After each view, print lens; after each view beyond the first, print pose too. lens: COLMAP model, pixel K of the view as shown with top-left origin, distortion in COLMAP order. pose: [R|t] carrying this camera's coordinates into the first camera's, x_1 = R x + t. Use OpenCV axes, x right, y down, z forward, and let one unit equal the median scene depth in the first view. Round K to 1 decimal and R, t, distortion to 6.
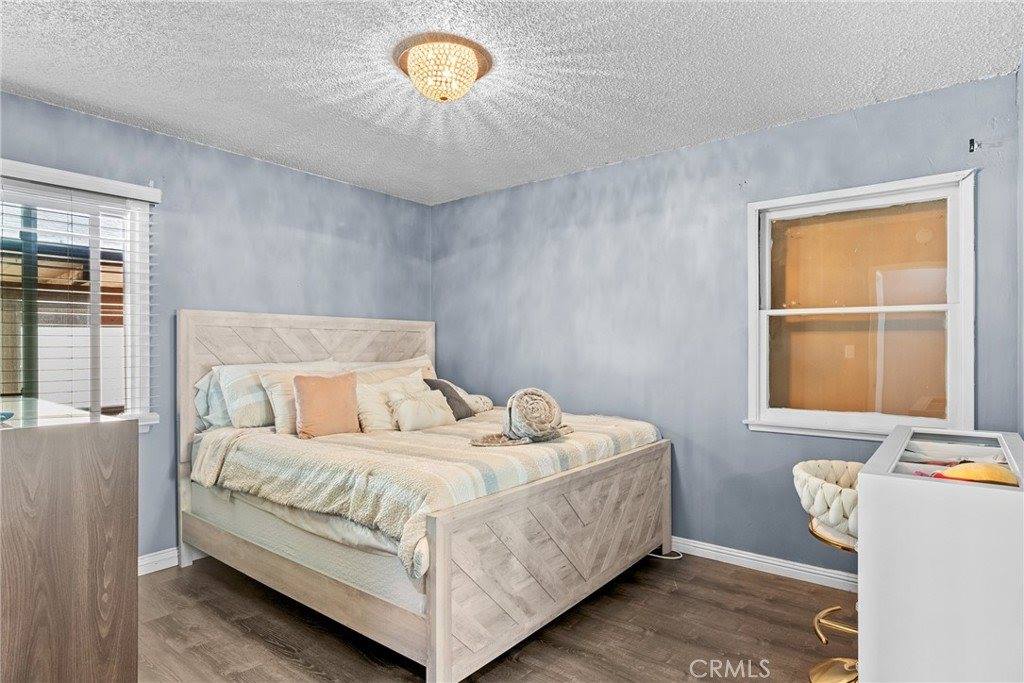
lens RADIAL K [[562.5, 0, 515.6], [0, 562.5, 346.4], [0, 0, 1]] dist [-0.001850, 0.003004]
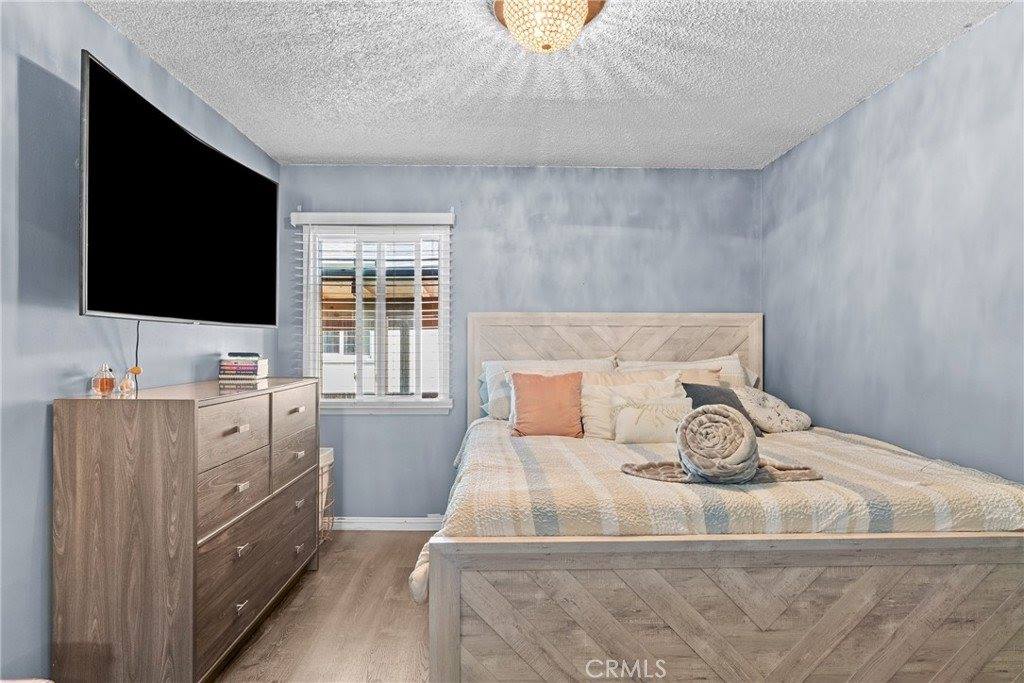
lens RADIAL K [[562.5, 0, 512.9], [0, 562.5, 340.9], [0, 0, 1]] dist [-0.001850, 0.003004]
pose [[0.639811, -0.003258, -0.768525, 0.366042], [-0.000193, 0.999990, -0.004400, -0.001162], [0.768532, 0.002964, 0.639804, 0.328576]]
